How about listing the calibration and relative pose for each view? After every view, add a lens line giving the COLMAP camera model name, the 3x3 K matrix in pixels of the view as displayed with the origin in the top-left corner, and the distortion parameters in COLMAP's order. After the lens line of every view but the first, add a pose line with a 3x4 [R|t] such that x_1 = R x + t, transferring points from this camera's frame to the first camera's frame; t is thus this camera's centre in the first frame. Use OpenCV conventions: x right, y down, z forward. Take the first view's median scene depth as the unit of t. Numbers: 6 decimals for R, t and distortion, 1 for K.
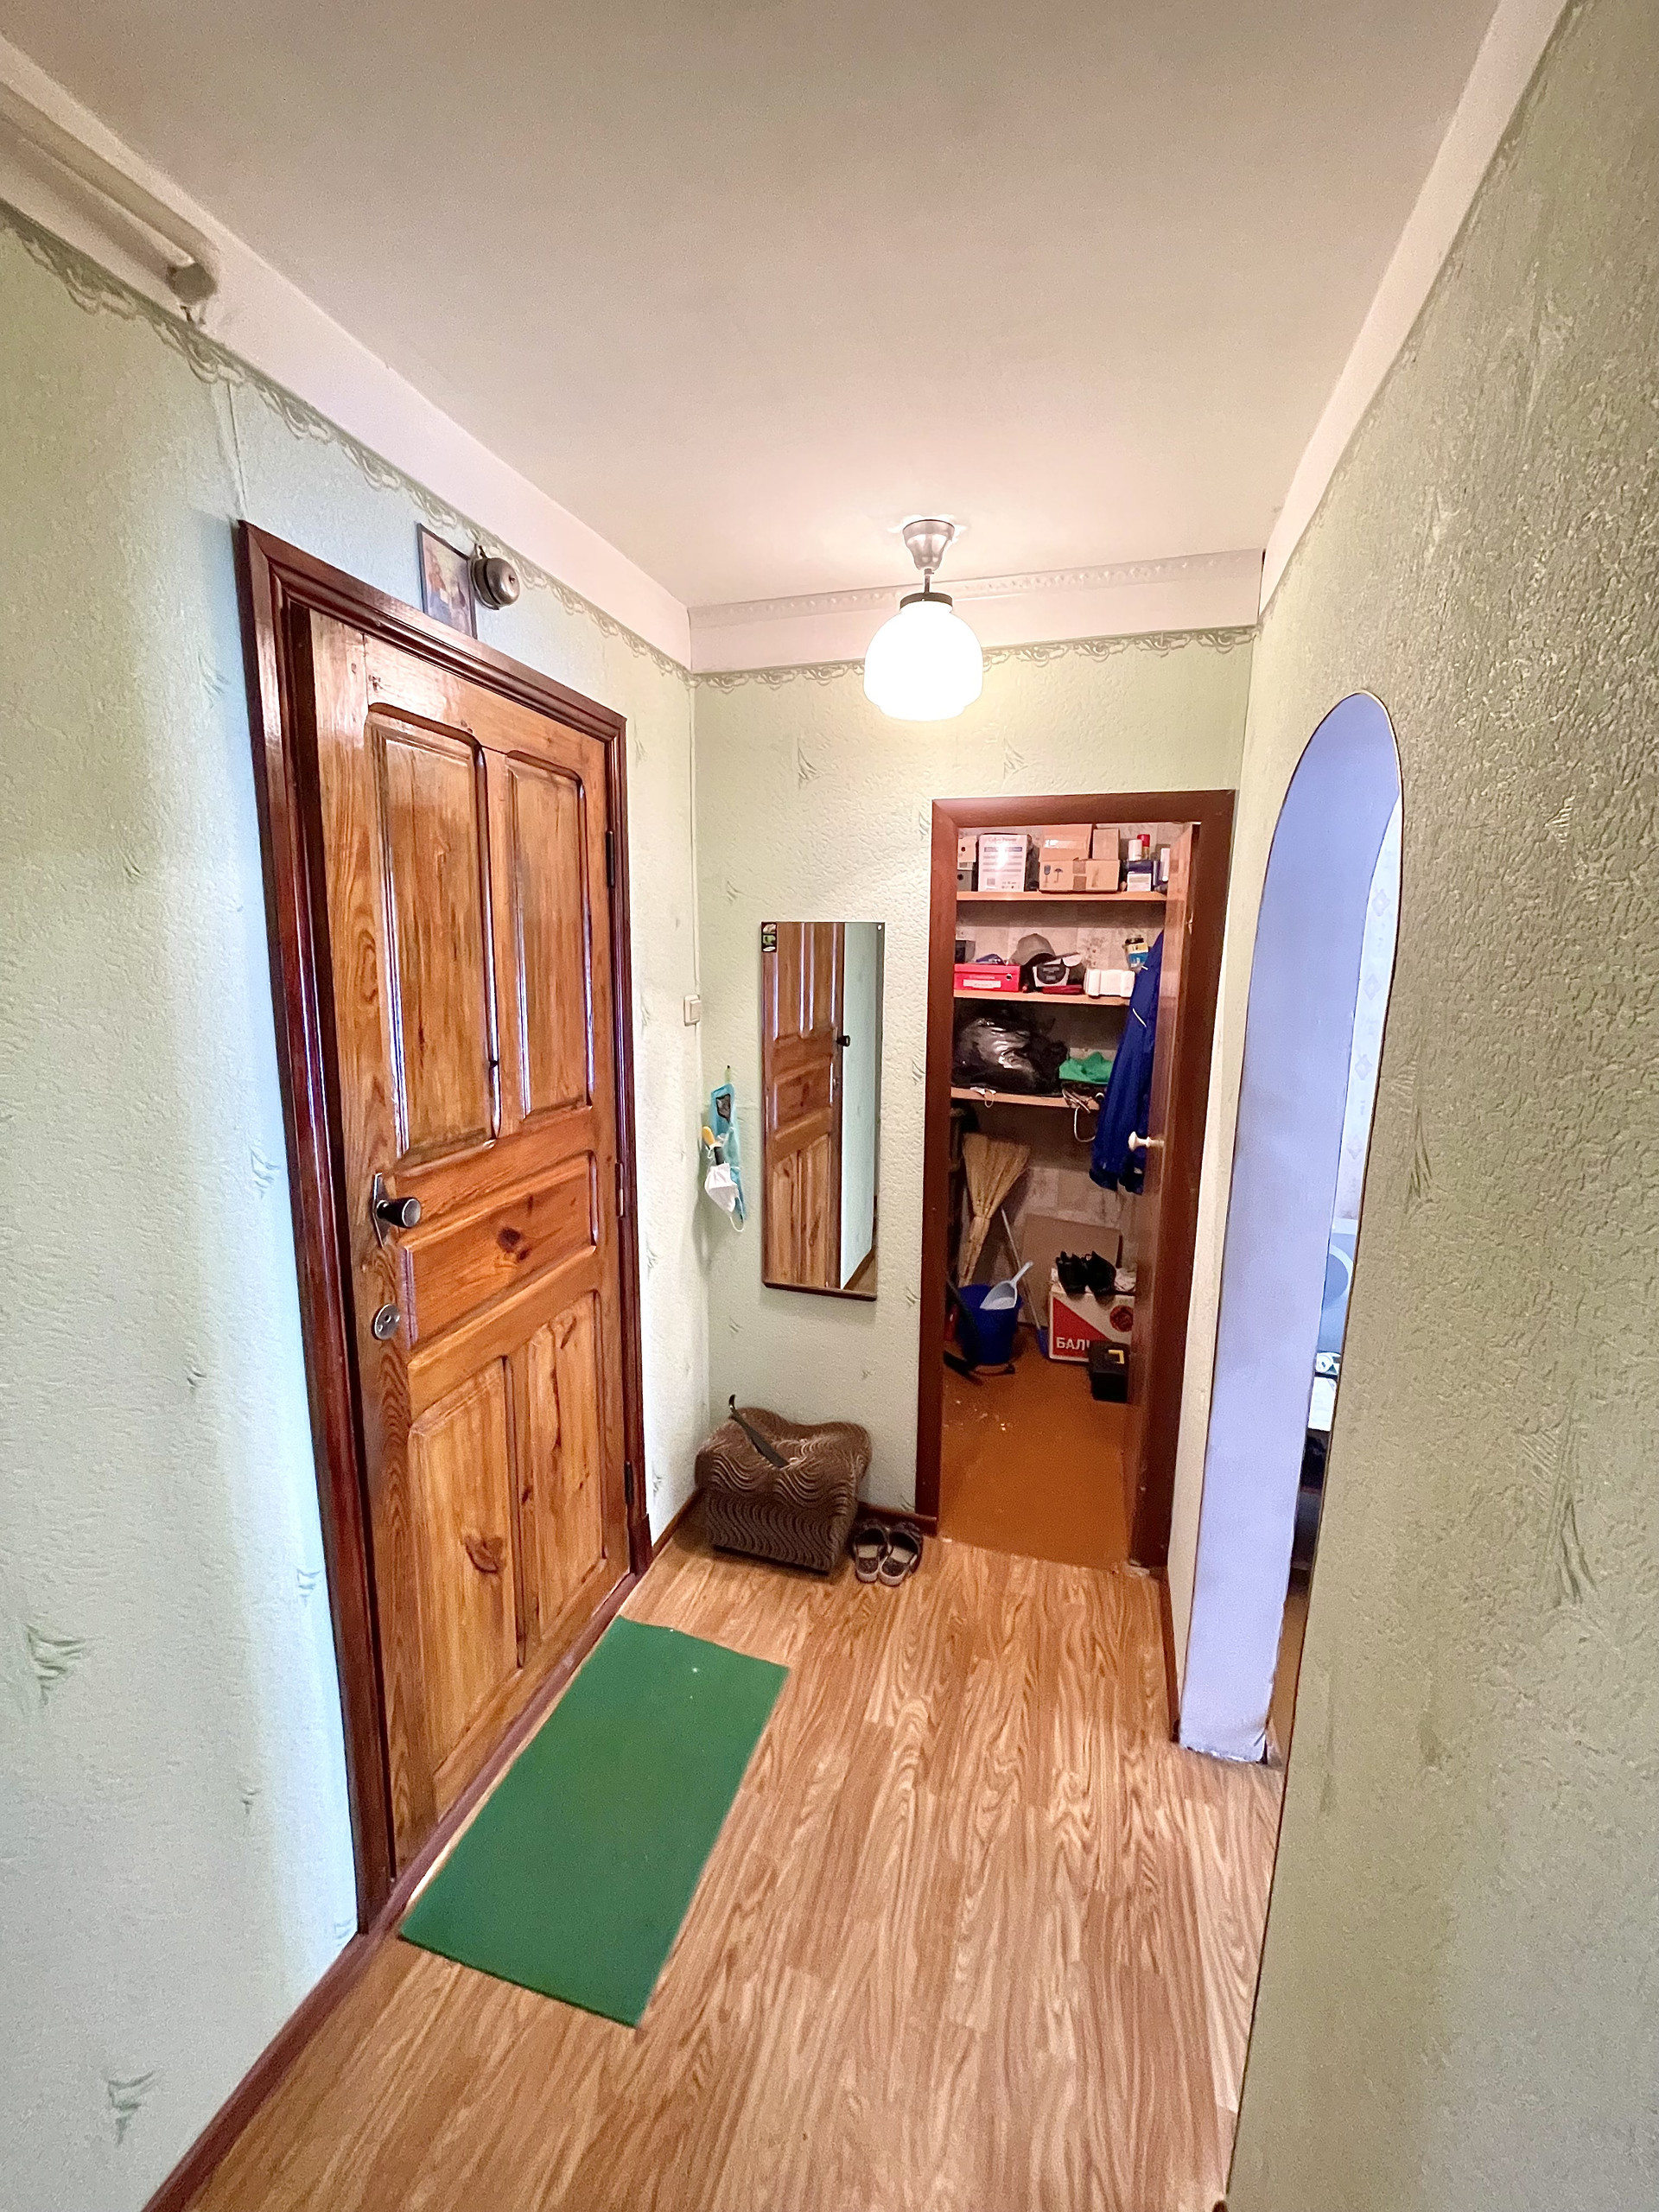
lens RADIAL K [[889.5, 0, 827.0], [0, 889.5, 1096.3], [0, 0, 1]] dist [-0.002879, -0.000069]
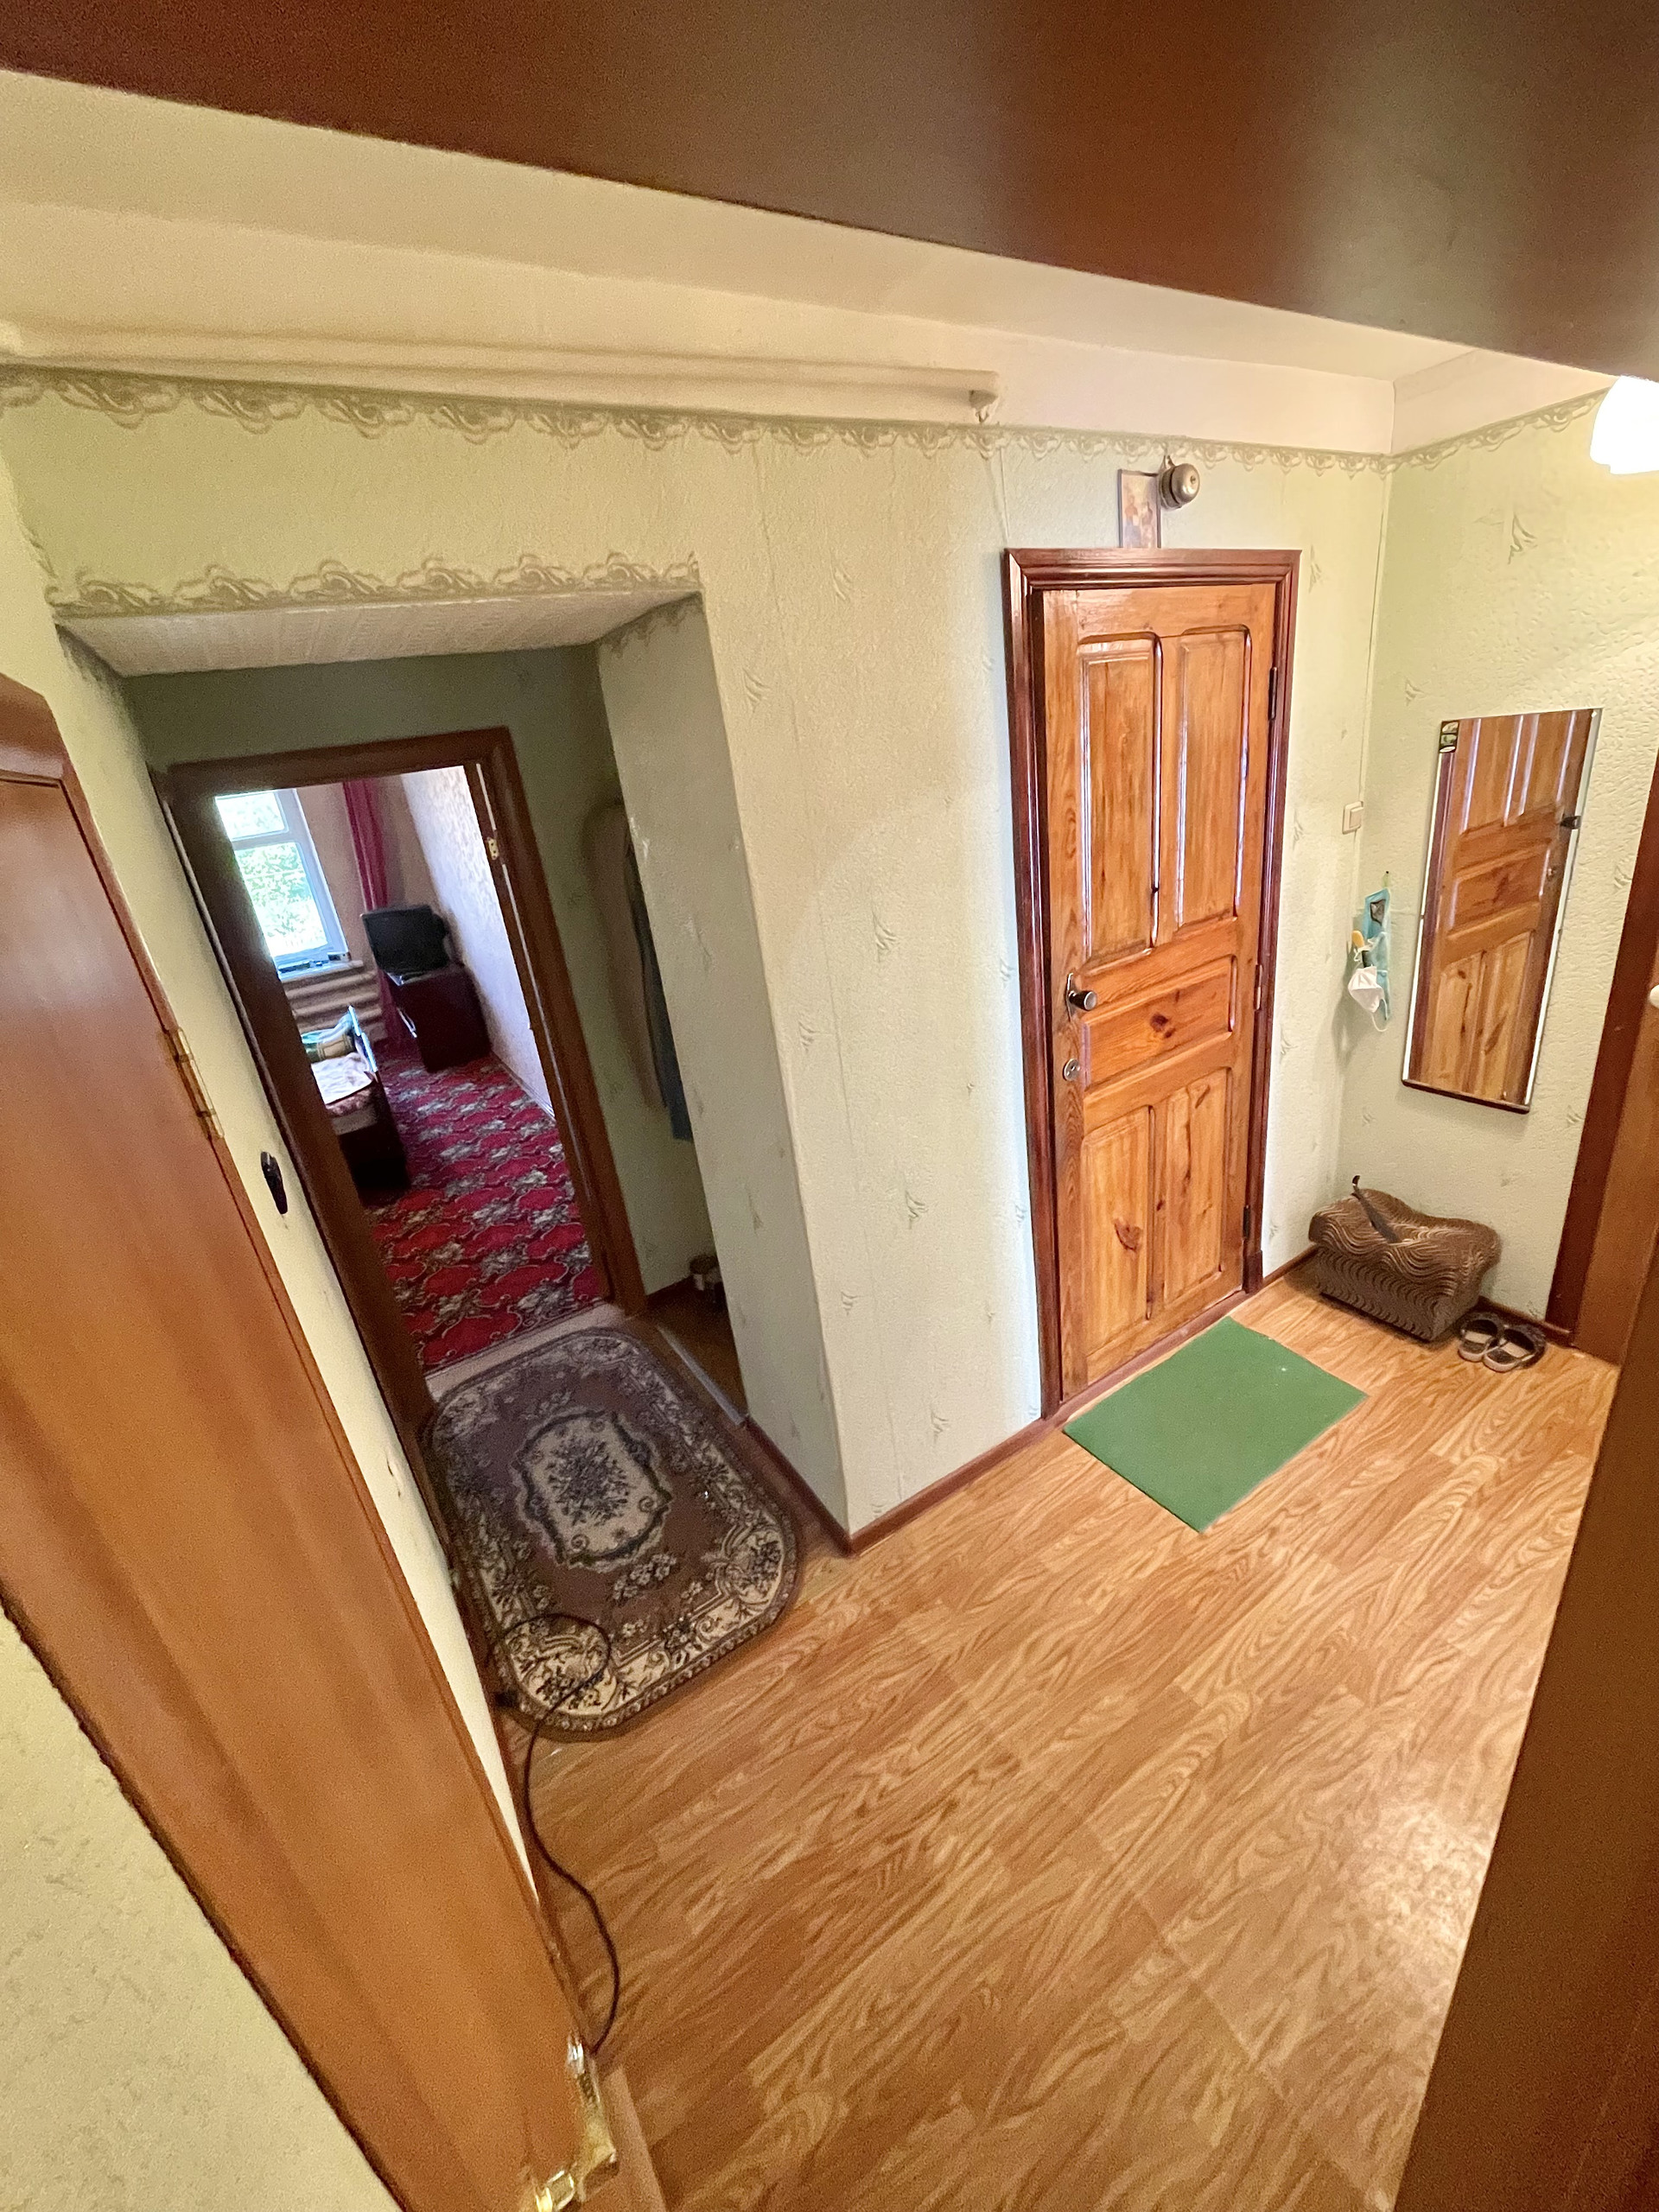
lens RADIAL K [[889.5, 0, 827.0], [0, 889.5, 1096.3], [0, 0, 1]] dist [-0.002879, -0.000069]
pose [[0.745942, 0.146110, -0.649786, 0.152694], [0.026036, 0.968496, 0.247663, -0.073590], [0.665502, -0.201660, 0.718638, -0.311188]]
